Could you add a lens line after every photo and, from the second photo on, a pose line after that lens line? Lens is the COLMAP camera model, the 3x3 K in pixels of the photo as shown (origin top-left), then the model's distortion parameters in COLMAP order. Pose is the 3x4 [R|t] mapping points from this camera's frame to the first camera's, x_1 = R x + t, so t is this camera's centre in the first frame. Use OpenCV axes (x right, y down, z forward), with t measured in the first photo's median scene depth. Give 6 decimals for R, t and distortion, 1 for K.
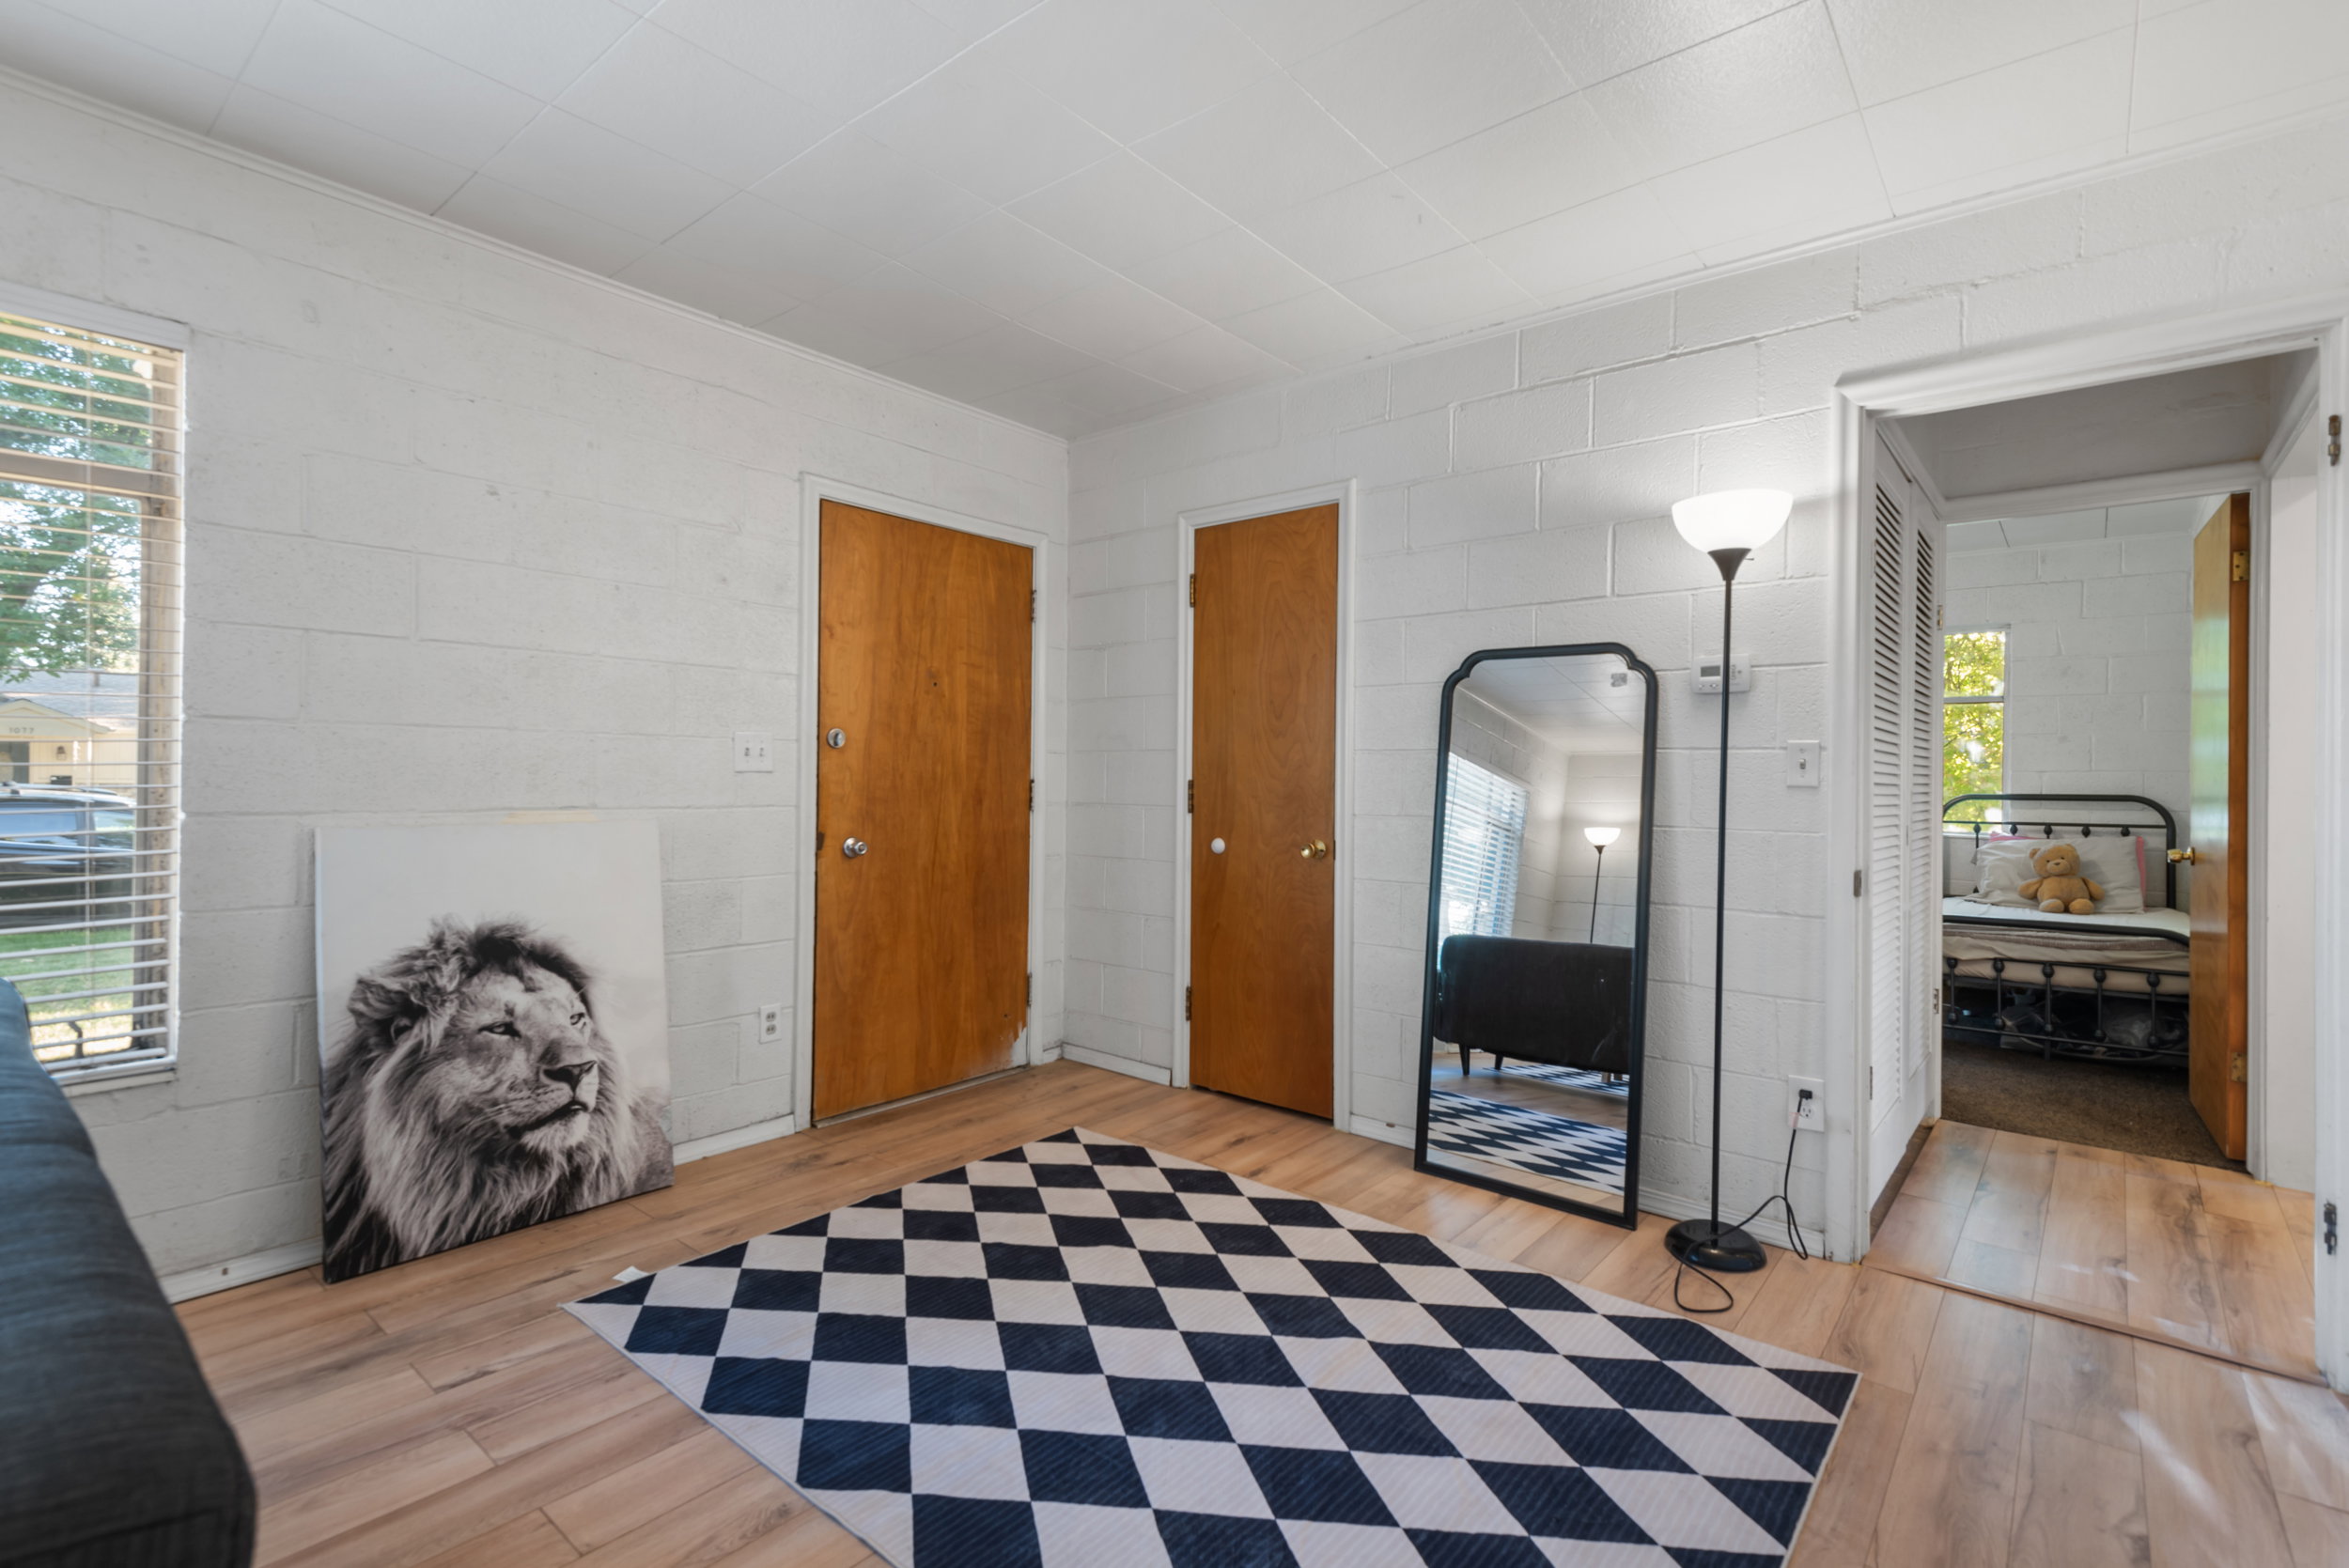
lens RADIAL K [[1085.9, 0, 1176.9], [0, 1085.9, 777.1], [0, 0, 1]] dist [-0.000541, -0.000017]
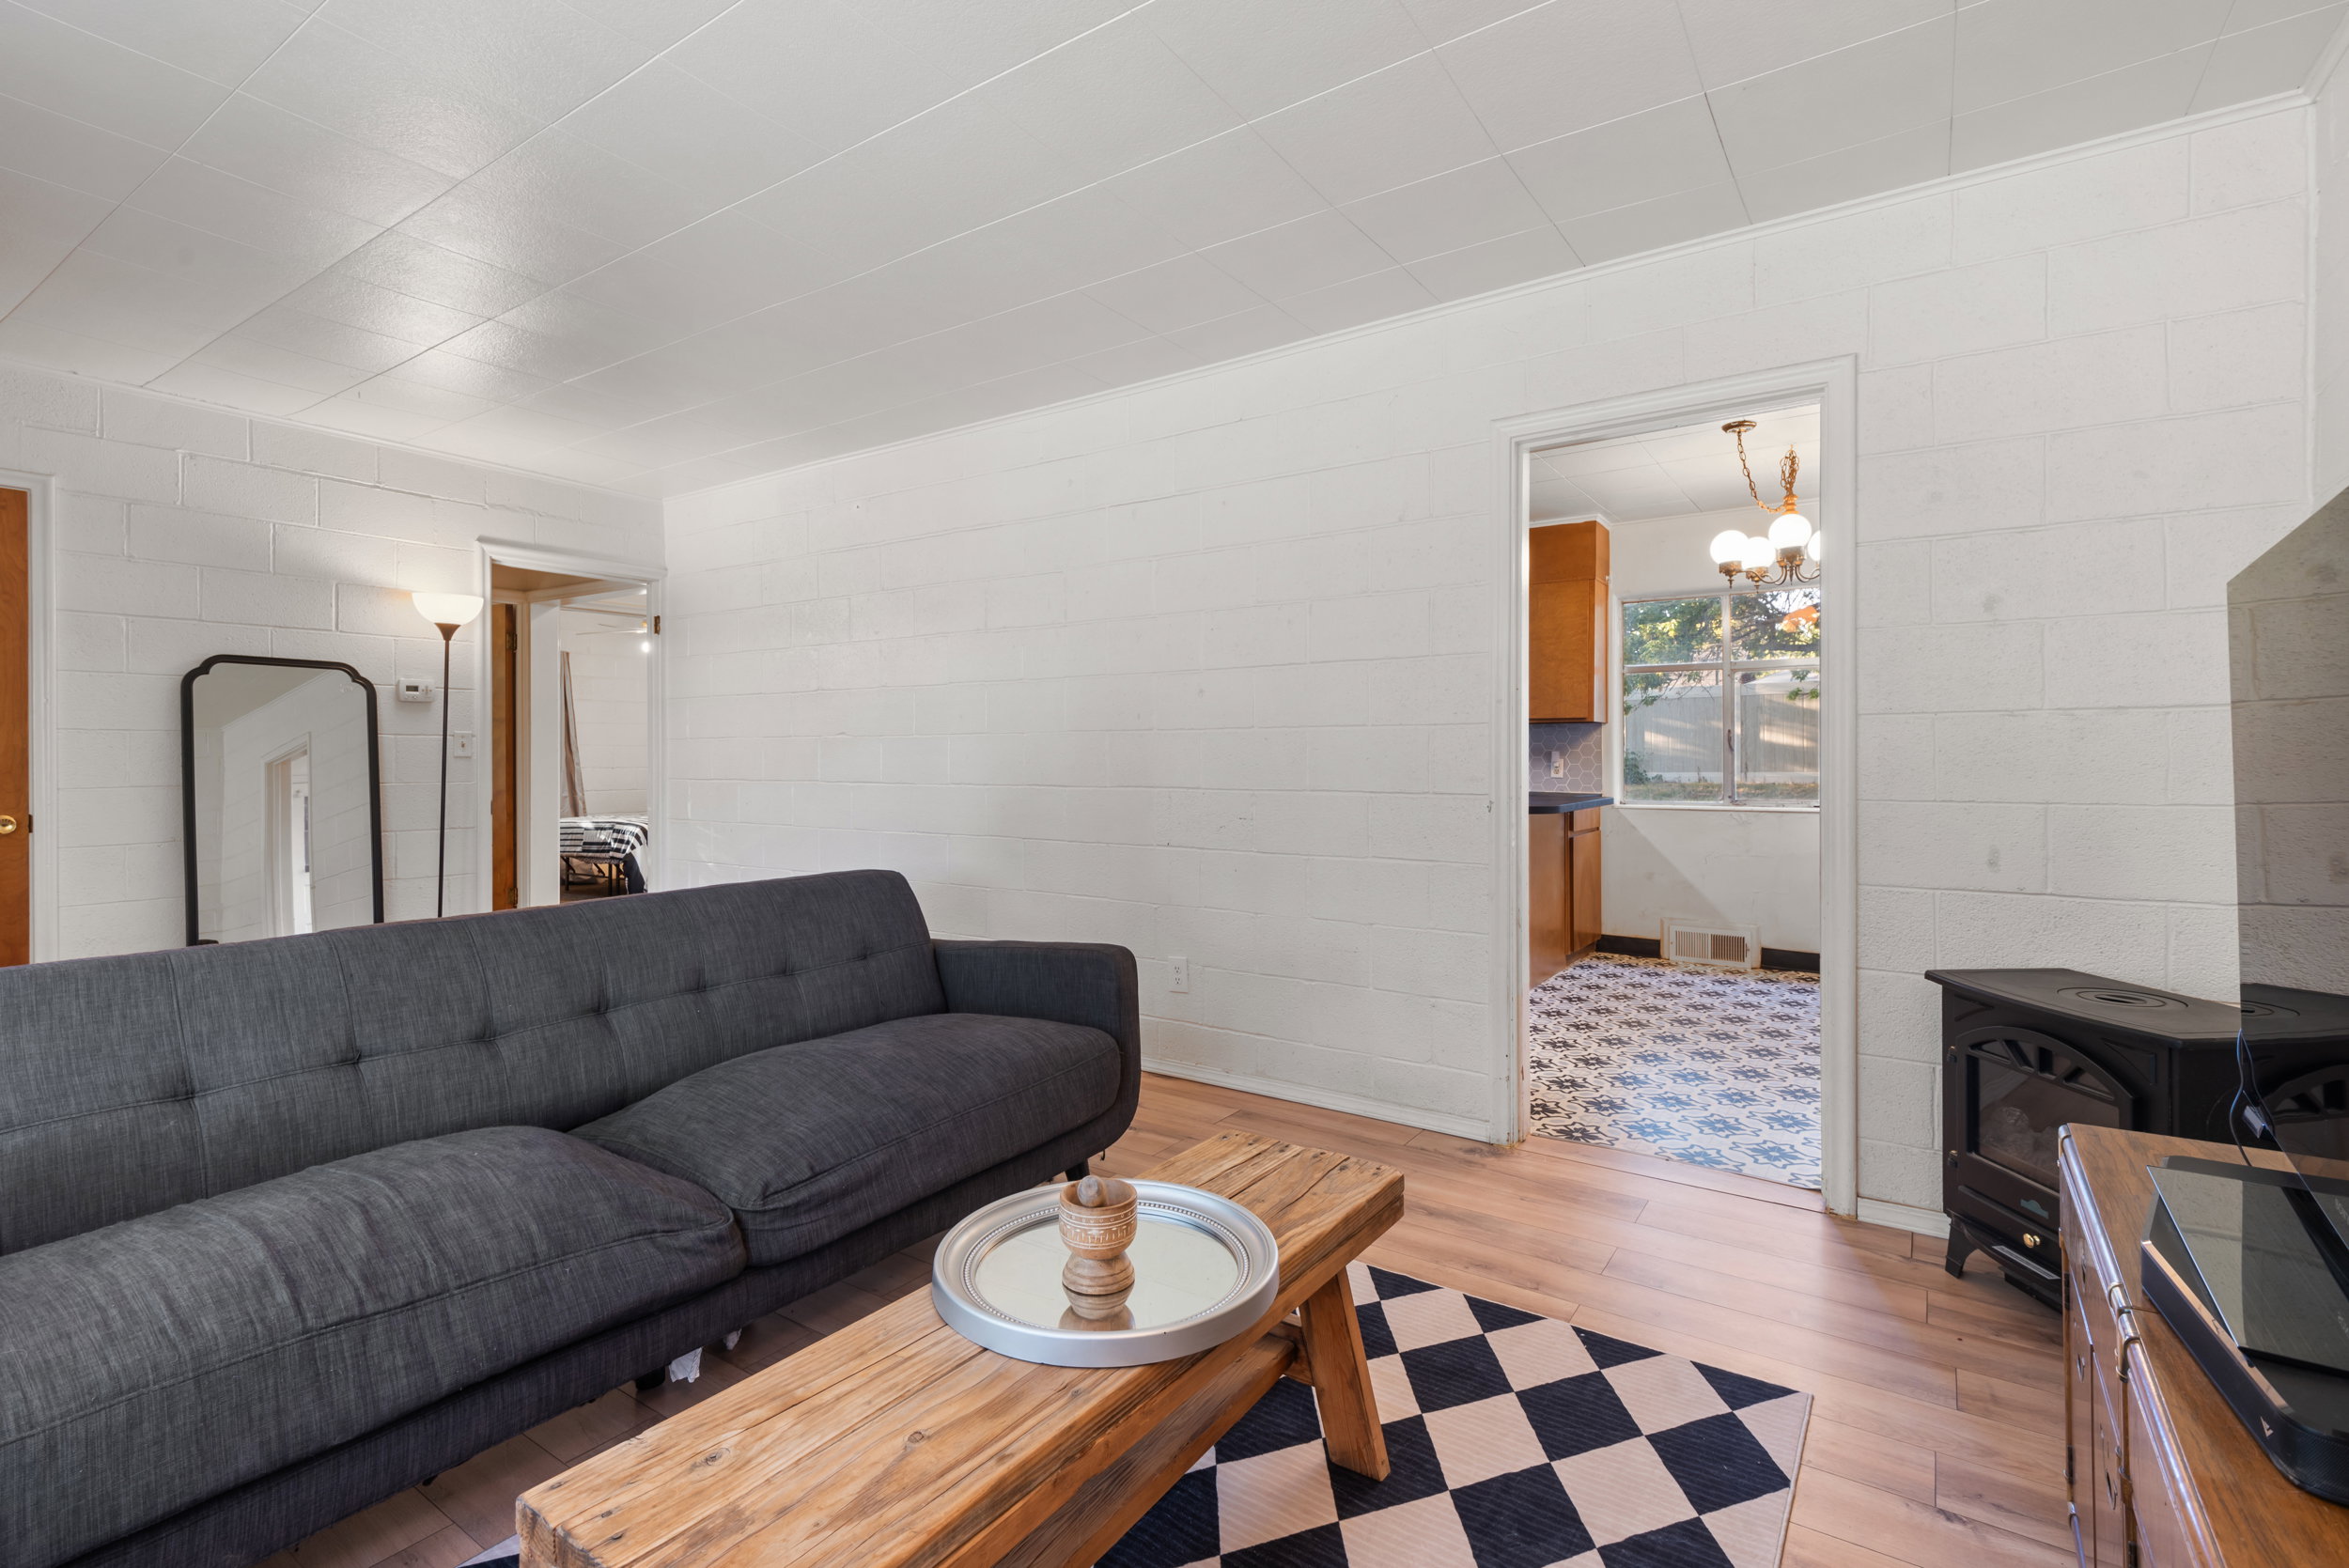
lens RADIAL K [[1085.9, 0, 1181.1], [0, 1085.9, 766.7], [0, 0, 1]] dist [-0.000541, -0.000017]
pose [[-0.096644, -0.013048, 0.995234, -1.360831], [-0.000061, 0.999914, 0.013103, 0.000583], [-0.995319, 0.001206, -0.096636, -0.016447]]
